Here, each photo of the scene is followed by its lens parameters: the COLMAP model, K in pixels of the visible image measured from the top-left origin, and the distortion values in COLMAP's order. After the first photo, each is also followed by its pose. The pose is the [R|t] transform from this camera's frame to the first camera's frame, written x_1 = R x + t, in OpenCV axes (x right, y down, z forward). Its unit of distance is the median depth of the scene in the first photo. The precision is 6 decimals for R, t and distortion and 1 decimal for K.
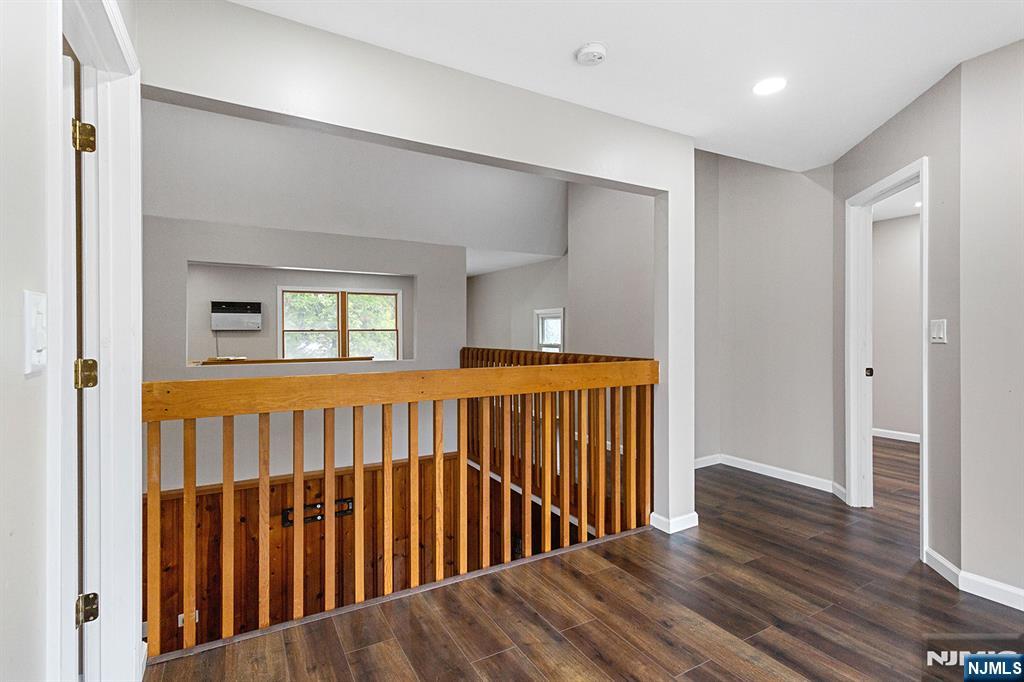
lens RADIAL K [[491.9, 0, 493.7], [0, 491.9, 334.7], [0, 0, 1]] dist [0.003120, 0.000720]
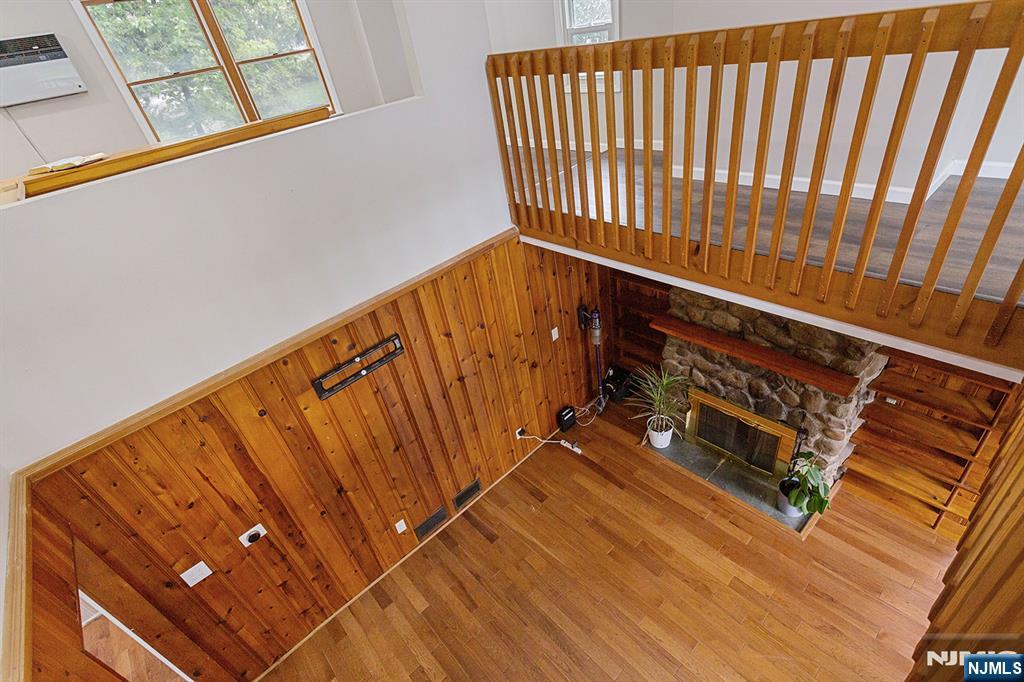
lens RADIAL K [[484.9, 0, 514.5], [0, 484.9, 352.8], [0, 0, 1]] dist [0.003517, 0.000553]
pose [[0.957060, -0.263150, 0.121610, -0.184564], [0.150528, 0.809631, 0.567308, -0.011469], [-0.247746, -0.524642, 0.814477, 0.323053]]
